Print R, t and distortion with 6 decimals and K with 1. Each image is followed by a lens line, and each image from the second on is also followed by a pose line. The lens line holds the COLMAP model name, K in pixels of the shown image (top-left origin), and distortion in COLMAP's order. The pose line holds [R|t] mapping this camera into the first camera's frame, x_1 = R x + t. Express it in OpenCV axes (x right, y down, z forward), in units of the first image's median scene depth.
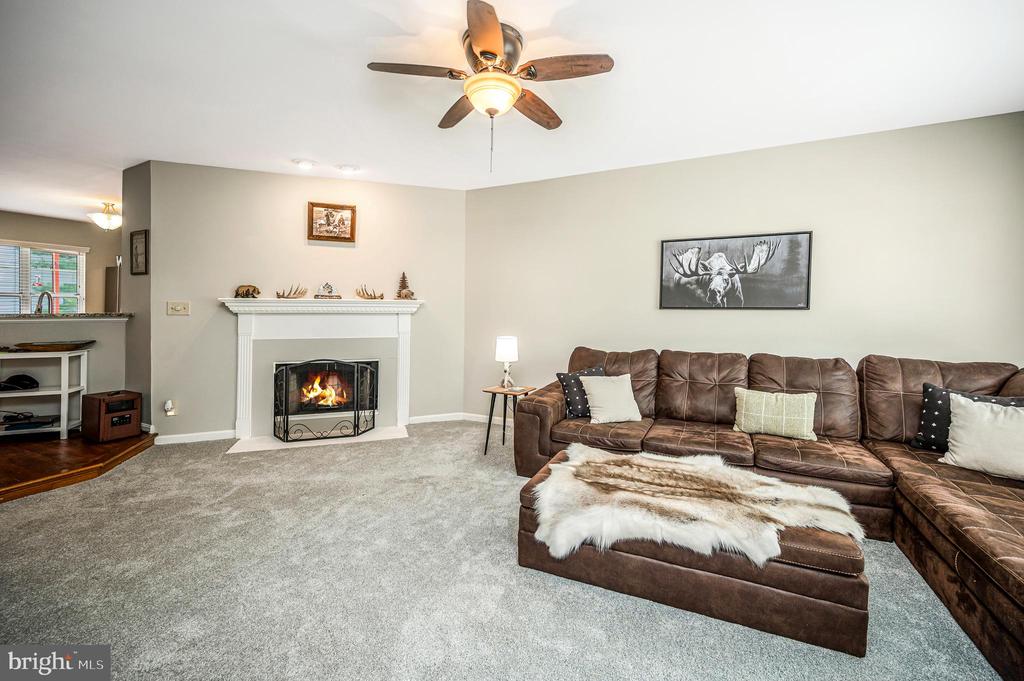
lens RADIAL K [[420.8, 0, 501.7], [0, 420.8, 344.4], [0, 0, 1]] dist [0.006052, -0.001167]
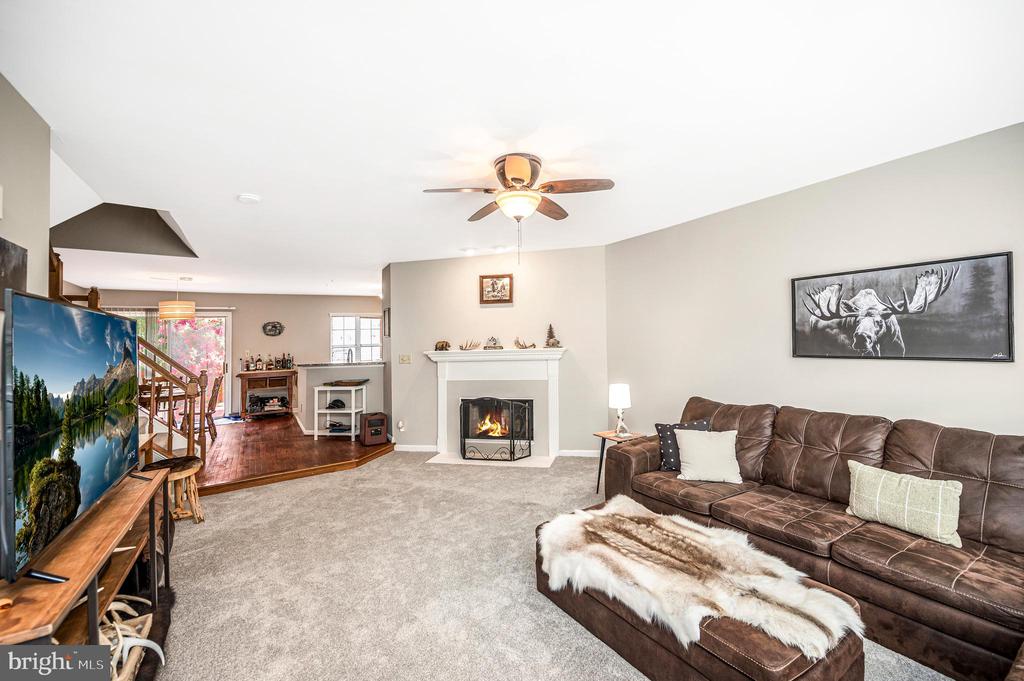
lens RADIAL K [[420.8, 0, 514.4], [0, 420.8, 354.4], [0, 0, 1]] dist [0.006052, -0.001167]
pose [[0.844895, -0.012040, -0.534796, 0.371415], [-0.005131, 0.999518, -0.030609, -0.063138], [0.534907, 0.028605, 0.844426, -0.040942]]
